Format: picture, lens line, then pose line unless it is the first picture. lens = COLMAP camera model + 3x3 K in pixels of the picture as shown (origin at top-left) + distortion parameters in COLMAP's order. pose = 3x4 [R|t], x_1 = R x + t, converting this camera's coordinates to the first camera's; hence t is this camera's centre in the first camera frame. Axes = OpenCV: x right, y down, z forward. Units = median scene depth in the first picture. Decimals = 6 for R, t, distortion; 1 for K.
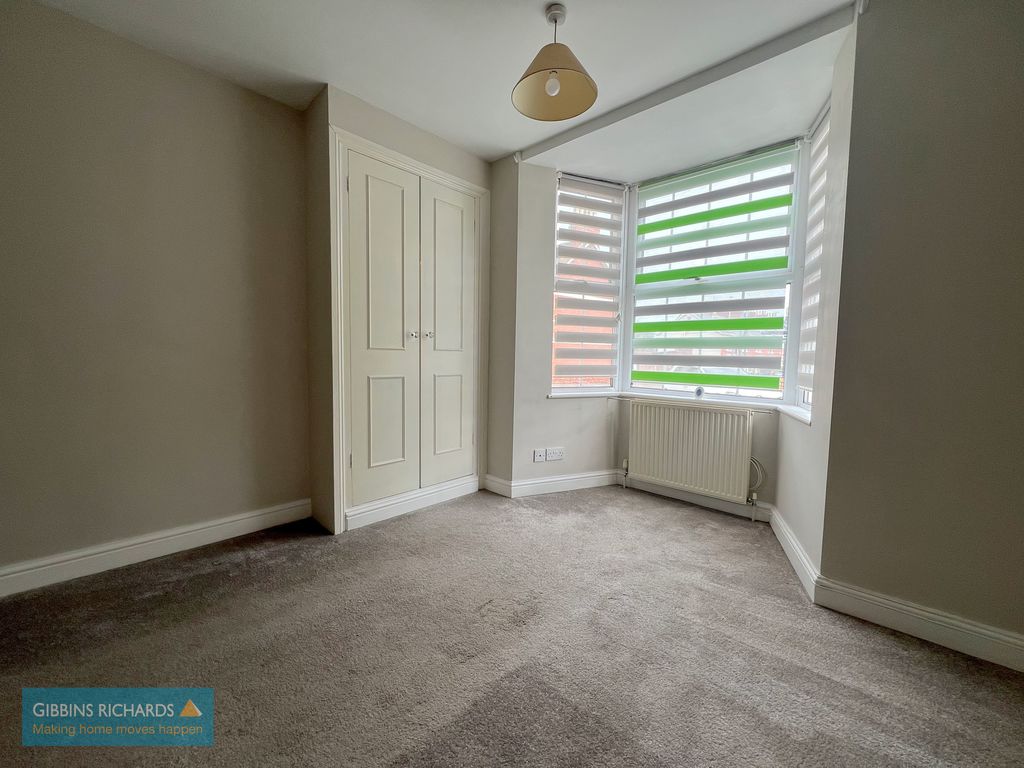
lens RADIAL K [[411.6, 0, 505.9], [0, 411.6, 383.1], [0, 0, 1]] dist [0.000827, -0.000357]
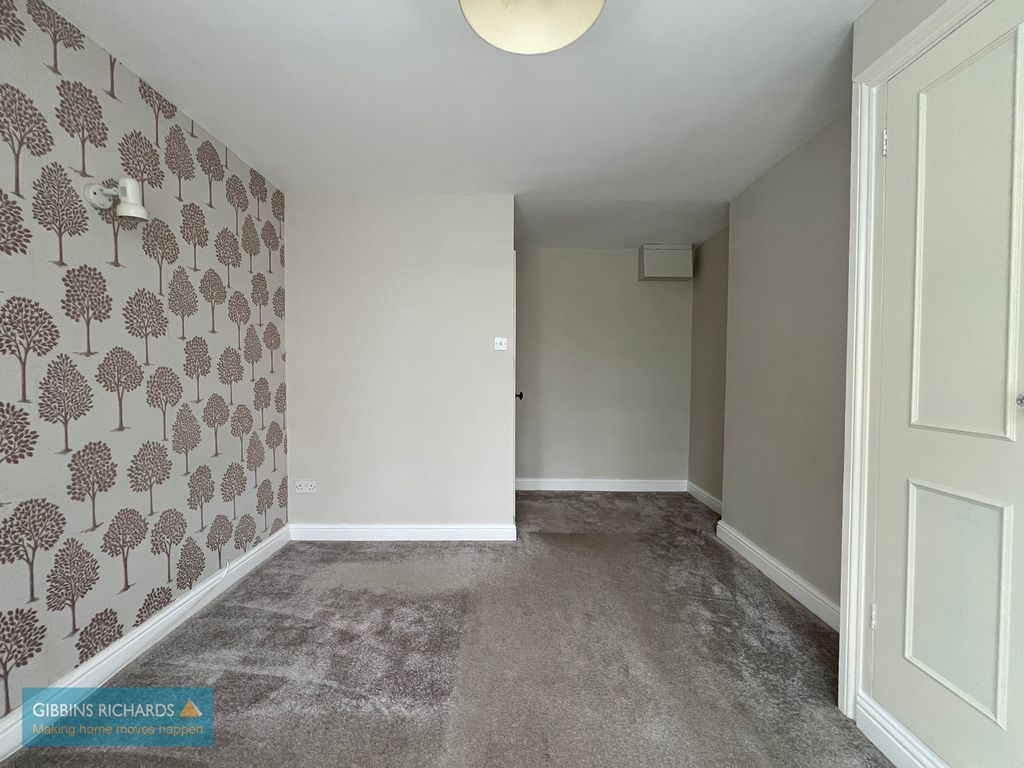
lens RADIAL K [[410.3, 0, 512.6], [0, 410.3, 382.5], [0, 0, 1]] dist [-0.005792, 0.000825]
pose [[-0.717383, -0.003272, -0.696671, 0.327665], [-0.064321, 0.996029, 0.061555, -0.119374], [0.693703, 0.088969, -0.714745, 0.877939]]
